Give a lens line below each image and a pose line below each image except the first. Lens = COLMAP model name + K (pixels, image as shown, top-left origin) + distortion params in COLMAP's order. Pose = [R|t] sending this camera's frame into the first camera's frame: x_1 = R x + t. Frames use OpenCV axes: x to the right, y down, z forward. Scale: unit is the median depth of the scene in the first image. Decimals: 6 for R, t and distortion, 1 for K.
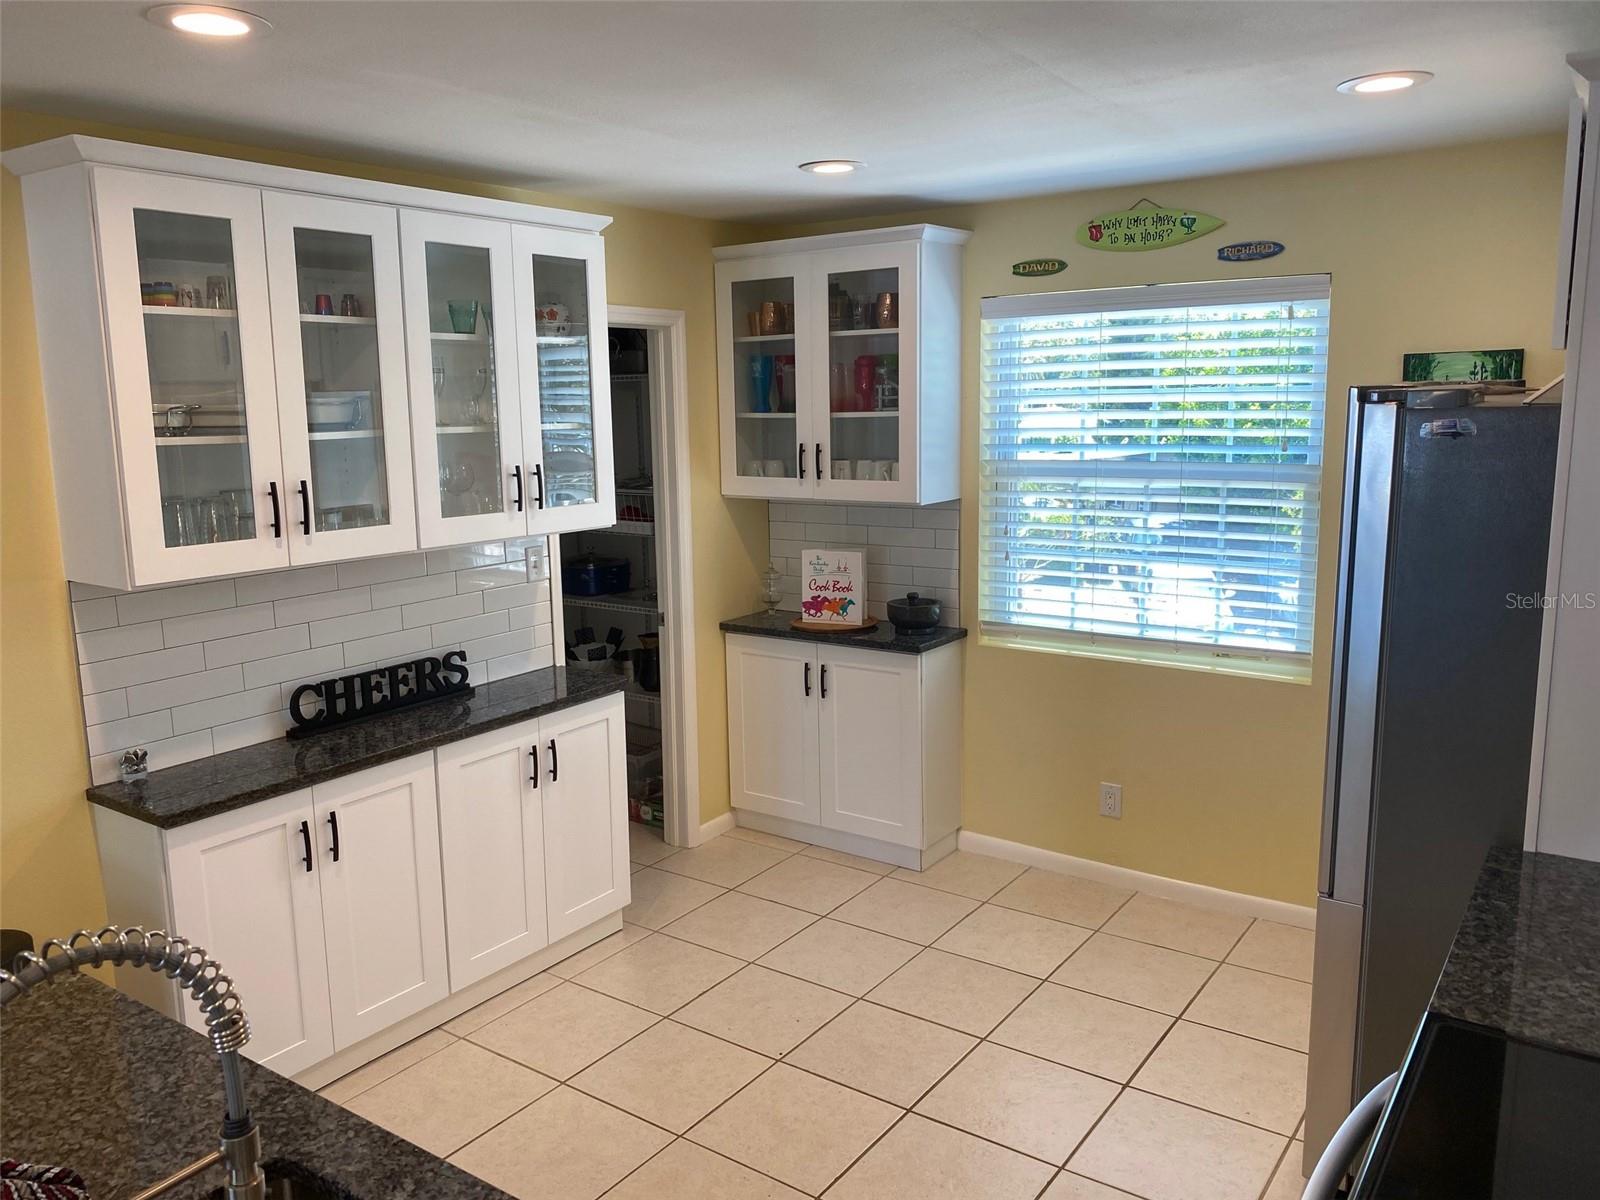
lens RADIAL K [[1222.4, 0, 778.7], [0, 1222.4, 599.8], [0, 0, 1]] dist [0.051366, -0.075393]
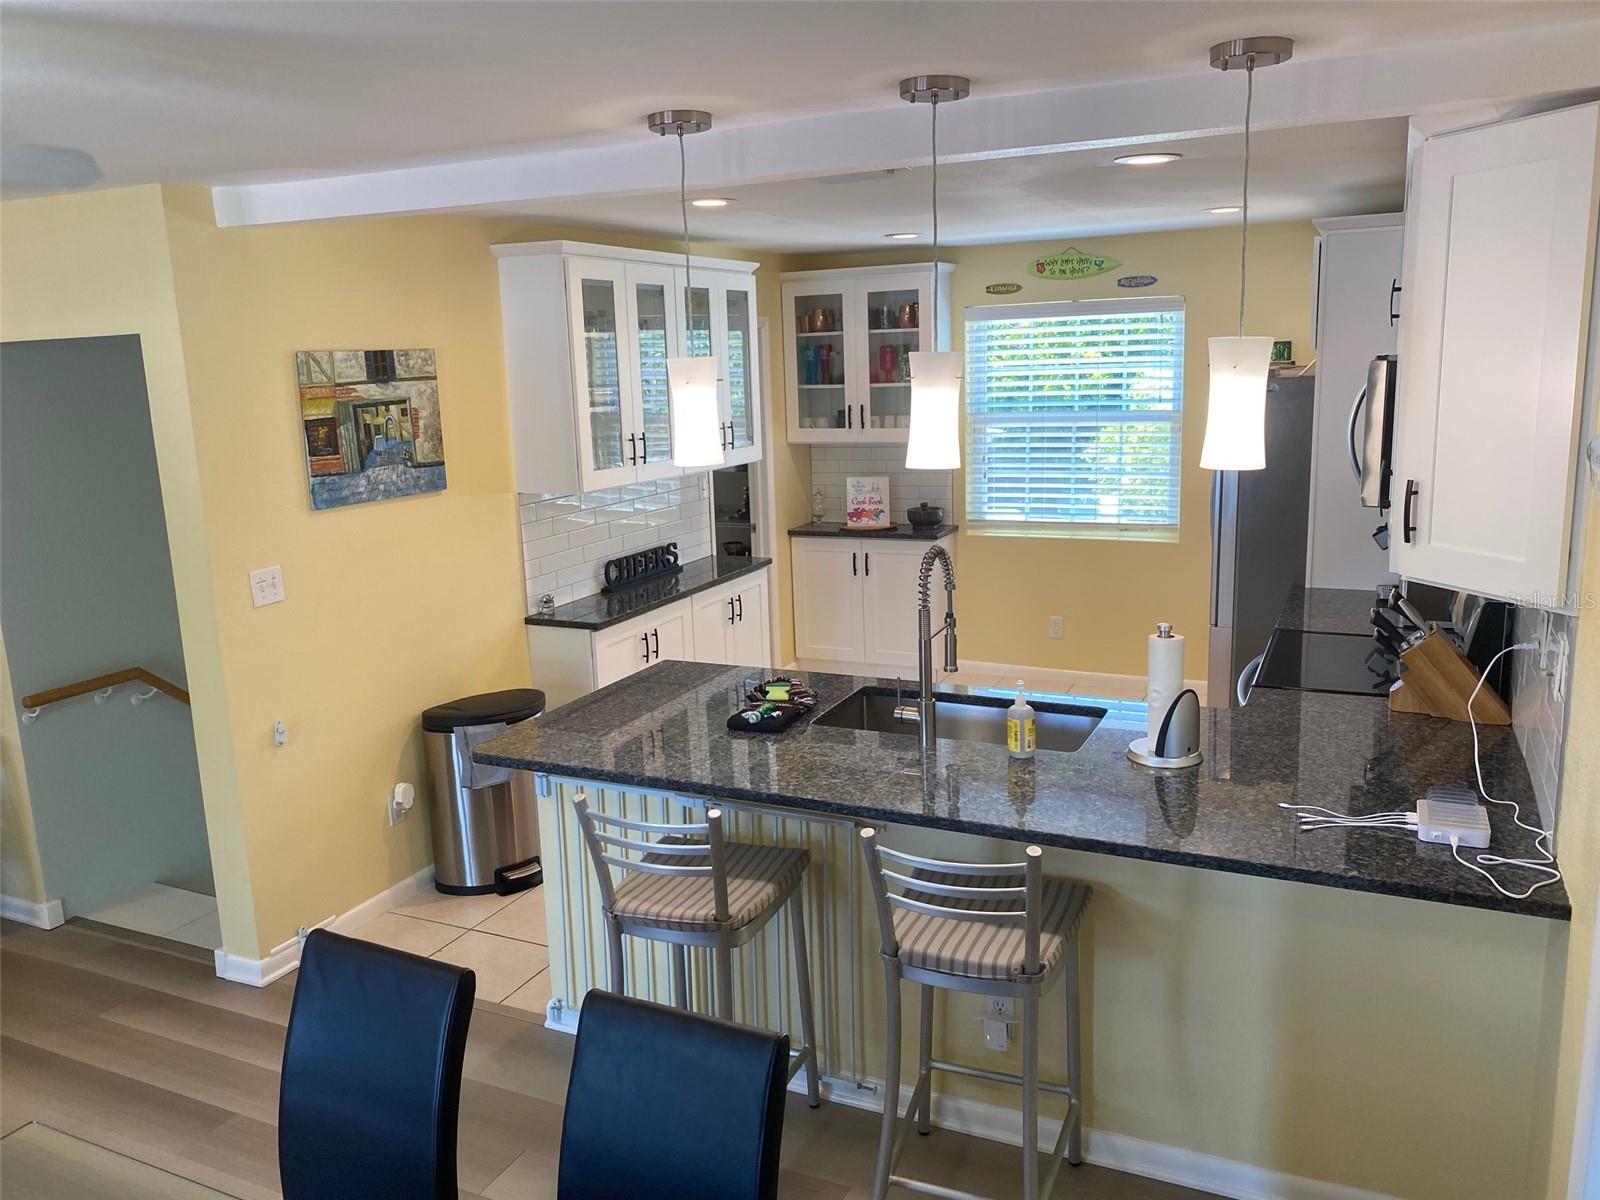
lens RADIAL K [[1233.4, 0, 801.3], [0, 1233.4, 592.4], [0, 0, 1]] dist [0.050803, -0.058871]
pose [[0.983182, -0.050420, 0.175529, -0.324073], [0.047157, 0.998629, 0.022714, 0.065829], [-0.176434, -0.014054, 0.984212, -0.492708]]
